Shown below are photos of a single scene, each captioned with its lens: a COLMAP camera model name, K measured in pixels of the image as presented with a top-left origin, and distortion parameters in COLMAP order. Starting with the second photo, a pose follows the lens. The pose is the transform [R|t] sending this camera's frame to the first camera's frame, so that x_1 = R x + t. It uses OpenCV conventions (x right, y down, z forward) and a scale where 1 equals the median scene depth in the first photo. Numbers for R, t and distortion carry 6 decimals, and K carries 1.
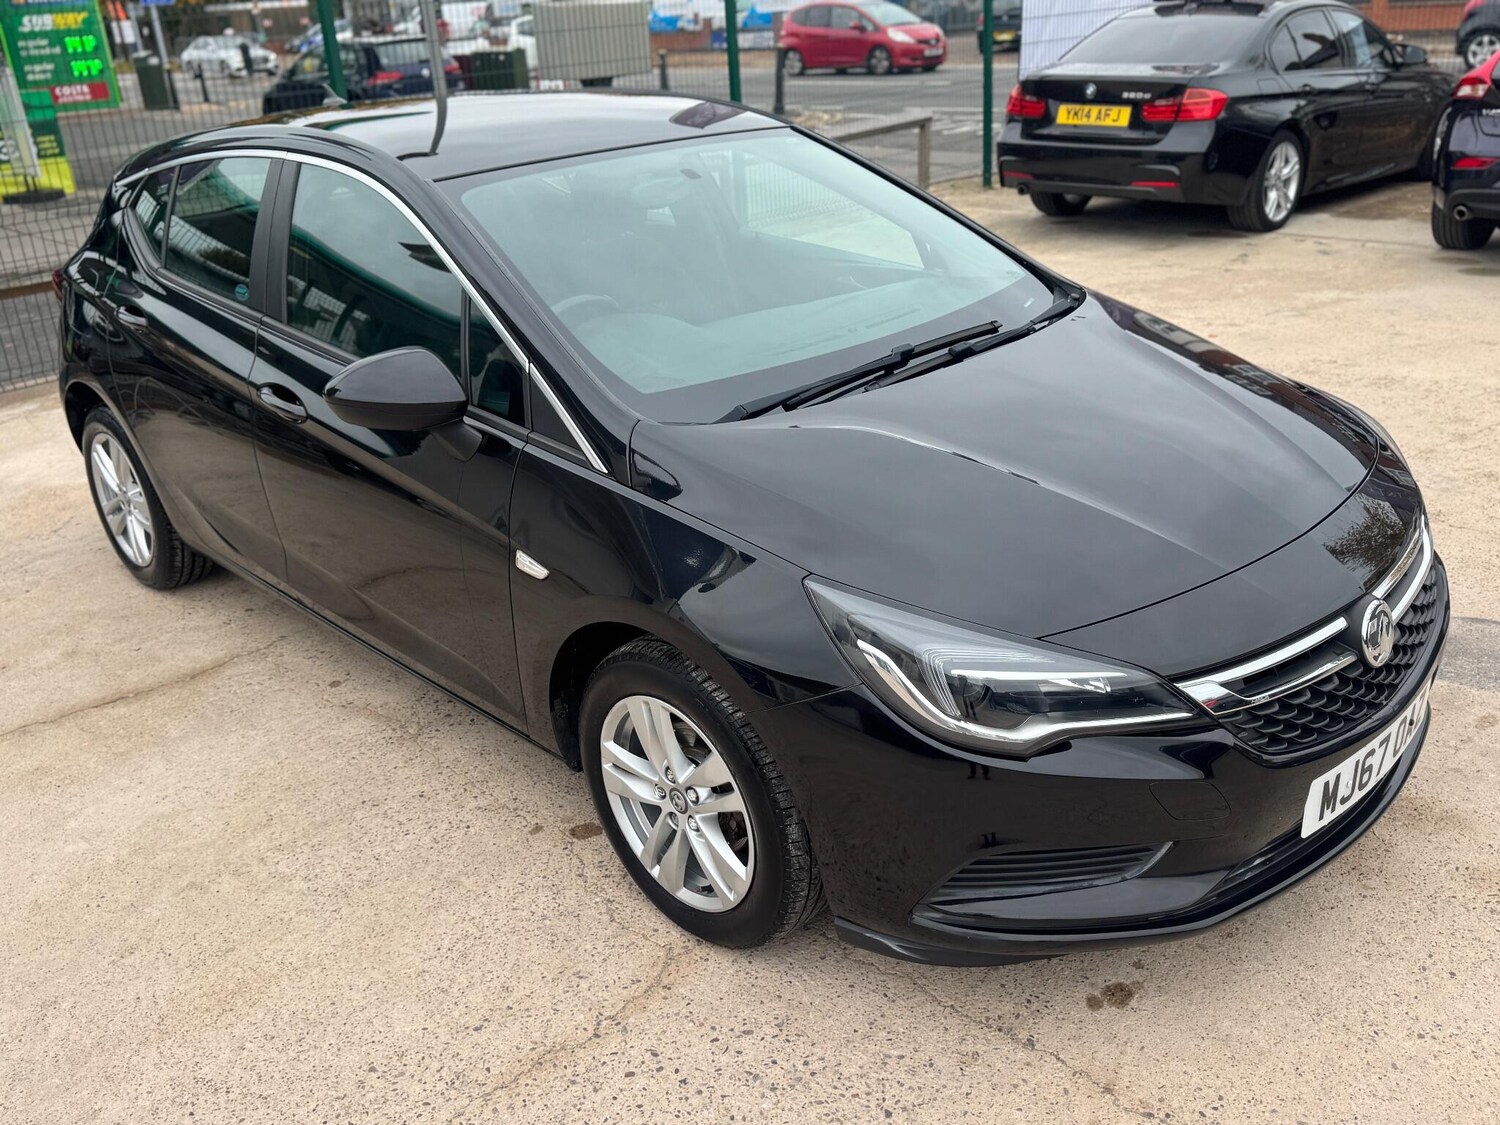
lens RADIAL K [[1324.7, 0, 743.1], [0, 1324.7, 568.1], [0, 0, 1]] dist [0.114196, -0.172728]
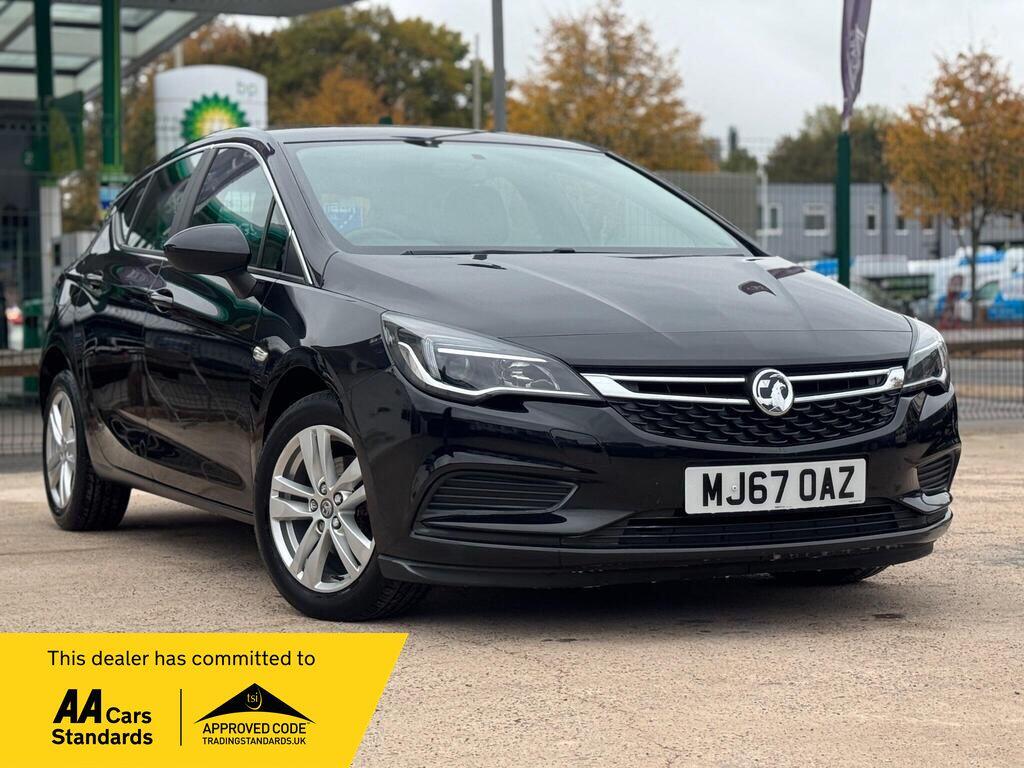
lens RADIAL K [[2145.1, 0, 518.9], [0, 2145.1, 355.5], [0, 0, 1]] dist [0.131443, 0.259592]
pose [[0.947518, 0.056675, -0.314639, 0.853604], [-0.168737, 0.924574, -0.341601, 0.763235], [0.271547, 0.376765, 0.885613, -0.996900]]
